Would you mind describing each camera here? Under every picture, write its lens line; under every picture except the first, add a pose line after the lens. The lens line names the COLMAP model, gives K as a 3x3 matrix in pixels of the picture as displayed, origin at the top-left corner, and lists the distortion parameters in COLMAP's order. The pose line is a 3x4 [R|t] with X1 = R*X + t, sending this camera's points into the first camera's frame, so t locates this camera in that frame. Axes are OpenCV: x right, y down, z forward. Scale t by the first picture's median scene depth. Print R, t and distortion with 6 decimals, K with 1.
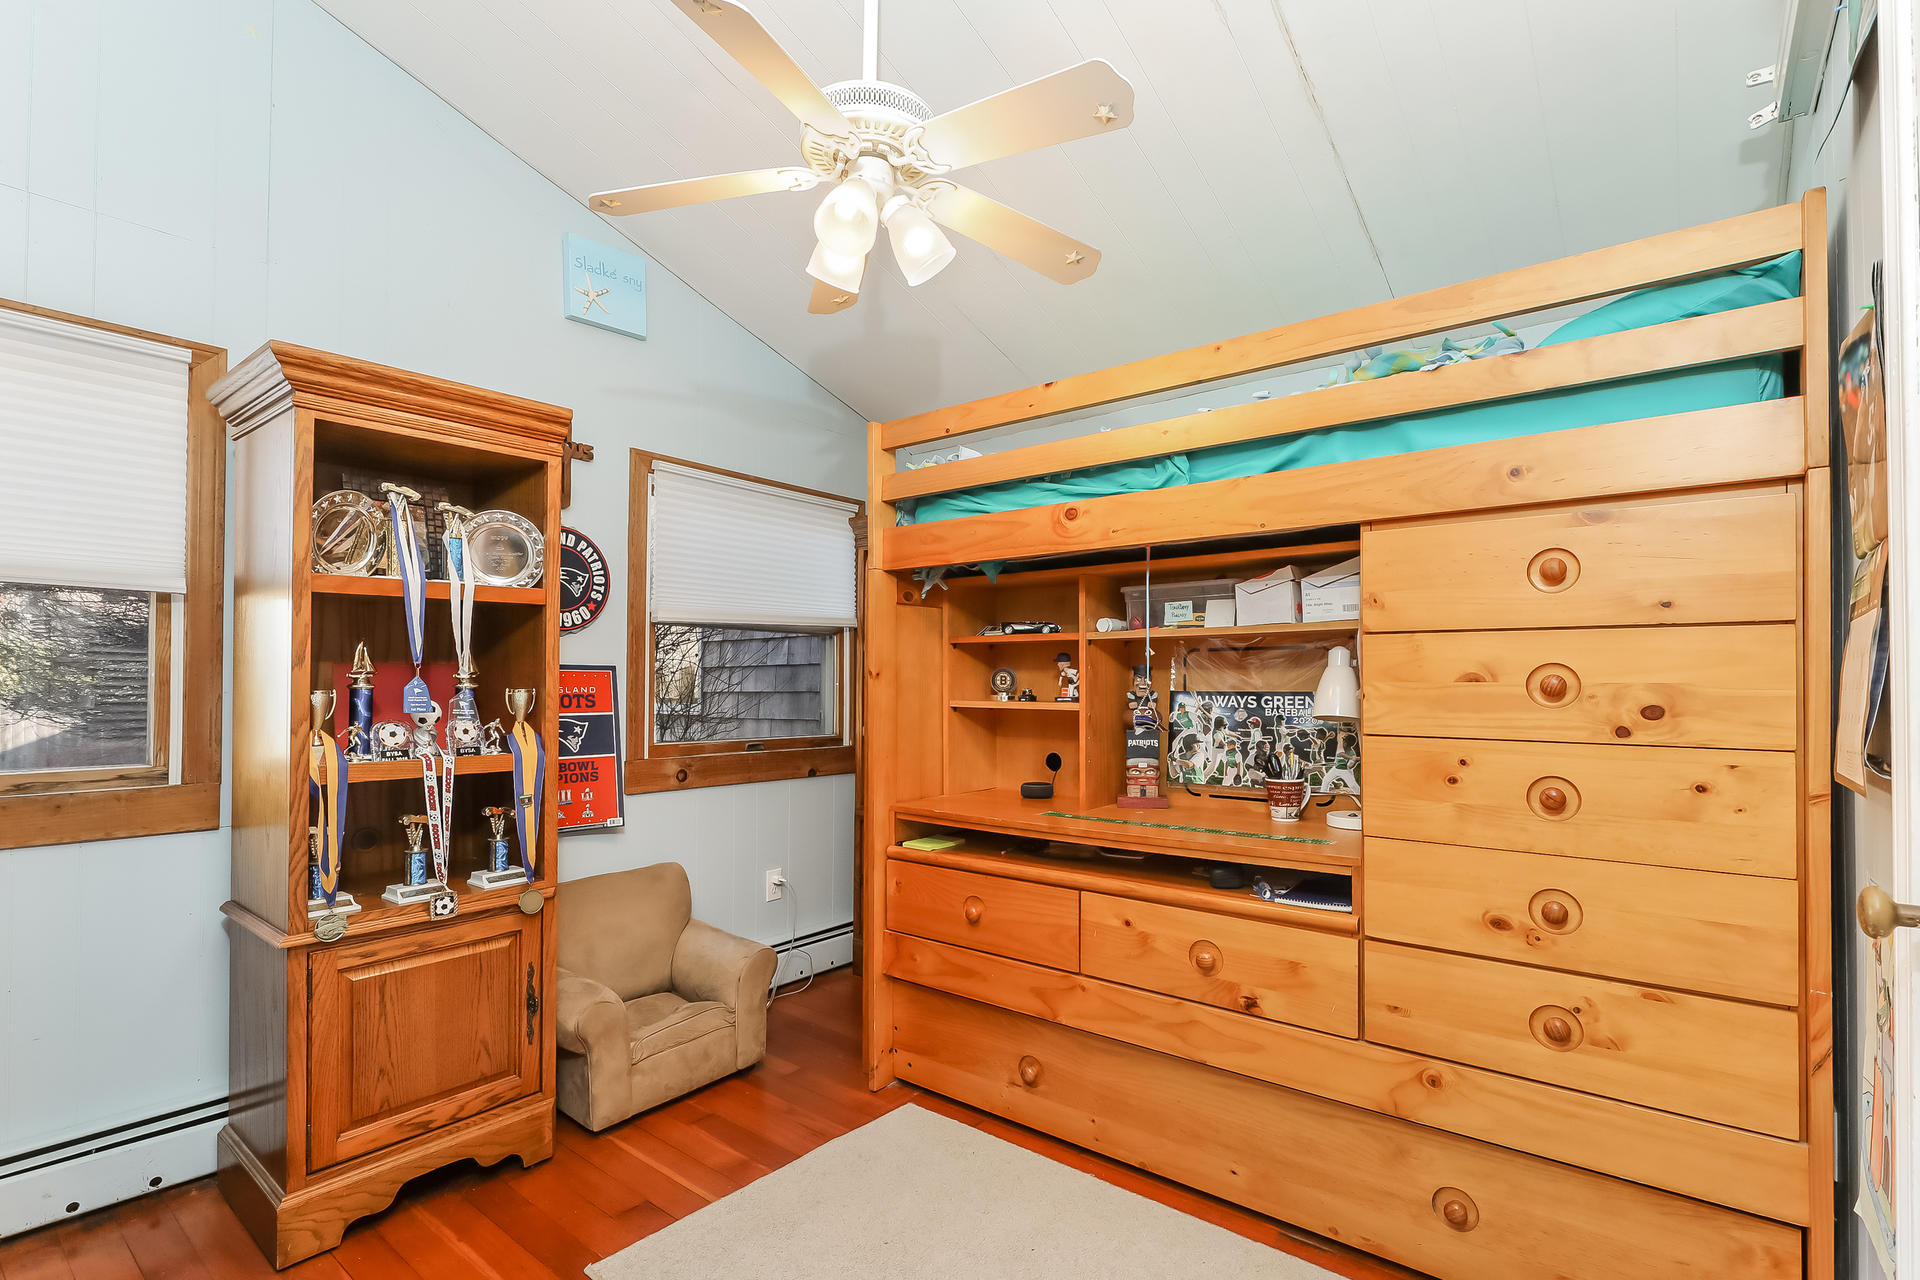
lens RADIAL K [[895.3, 0, 954.1], [0, 895.3, 686.5], [0, 0, 1]] dist [-0.002207, -0.000213]
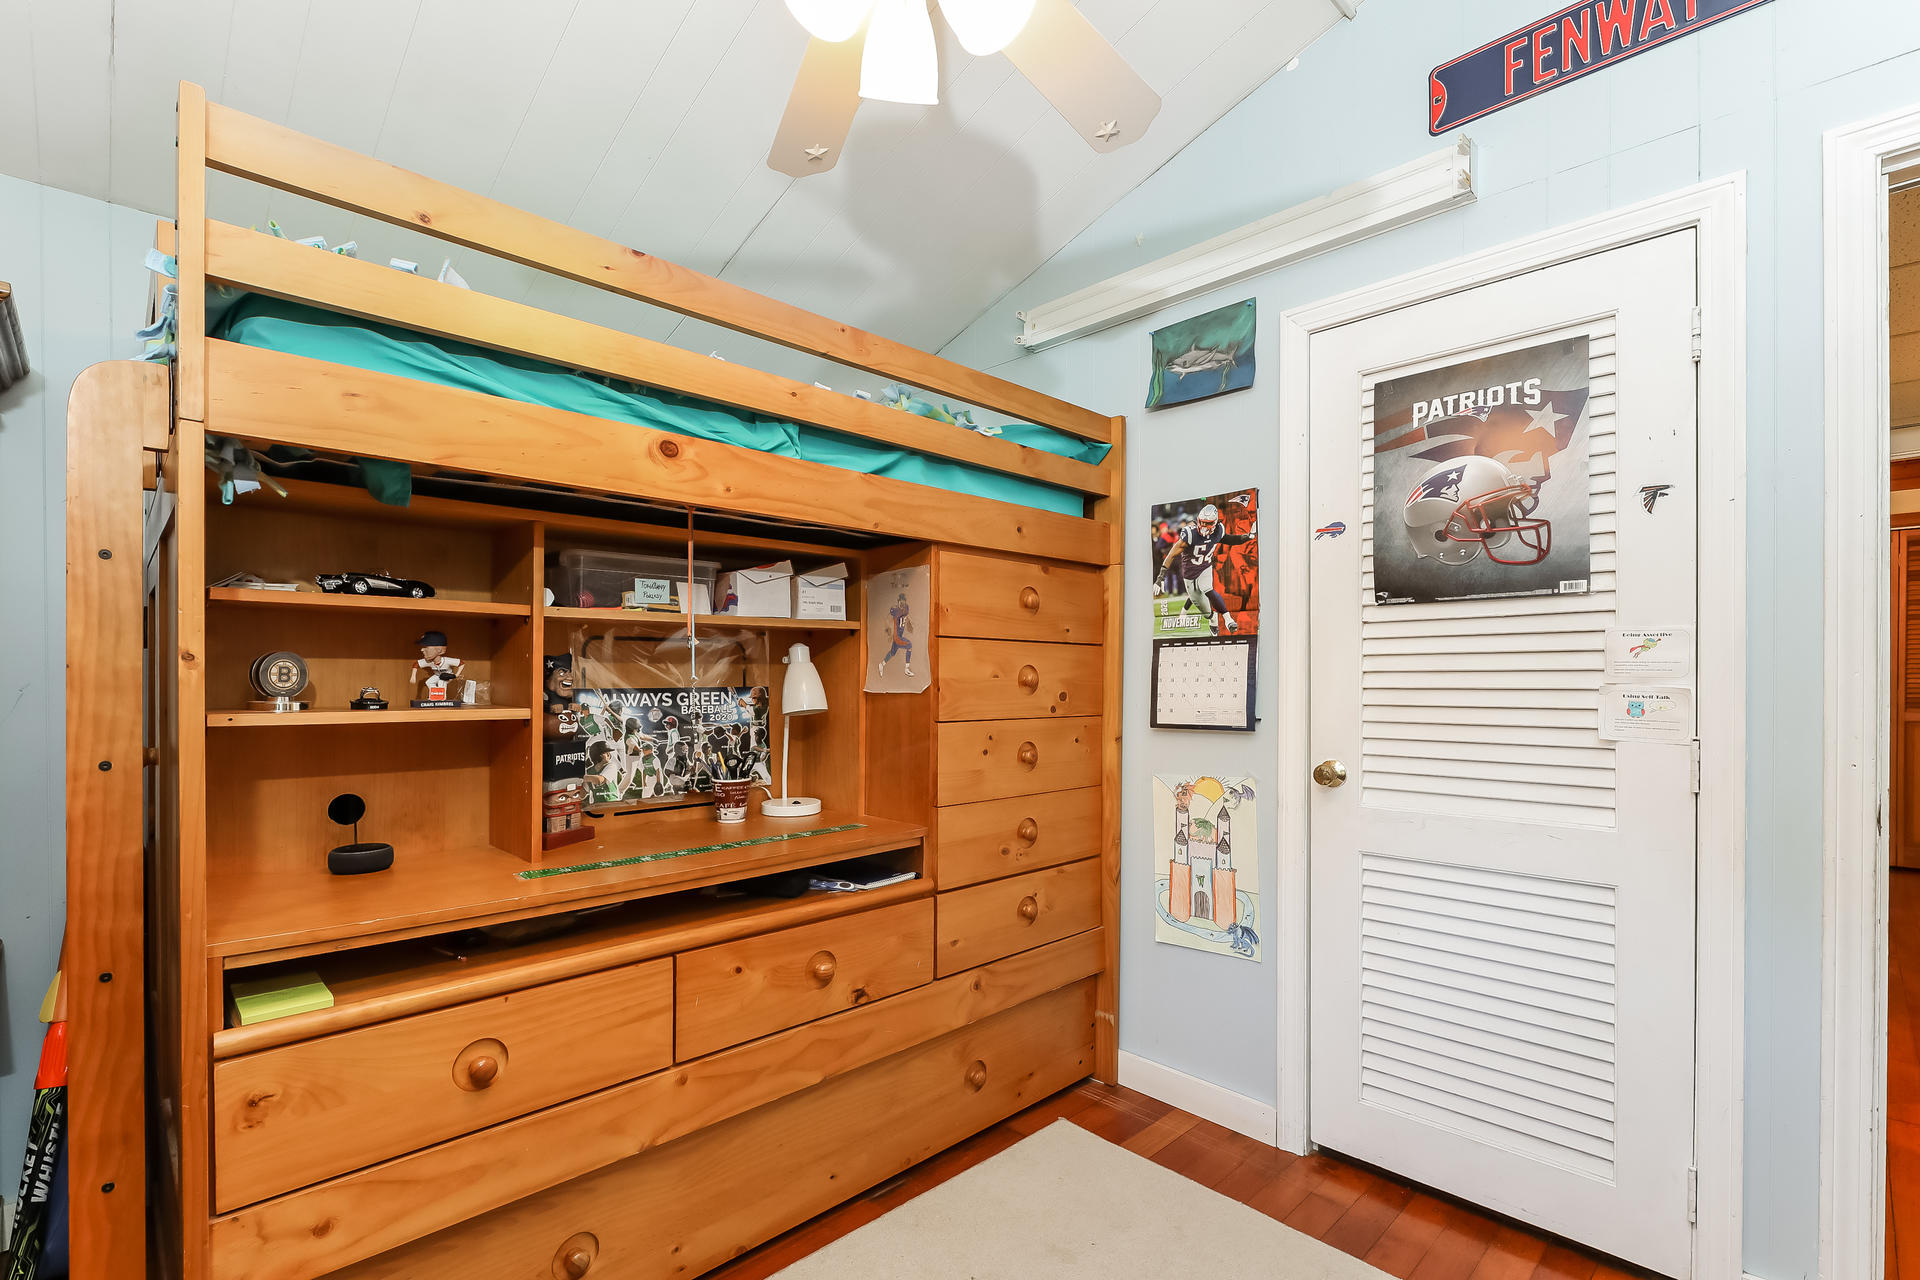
lens RADIAL K [[895.3, 0, 954.1], [0, 895.3, 686.5], [0, 0, 1]] dist [-0.002207, -0.000213]
pose [[0.112319, -0.011789, 0.993602, -0.516886], [0.002741, 0.999929, 0.011554, -0.005087], [-0.993668, 0.001426, 0.112343, 0.615083]]
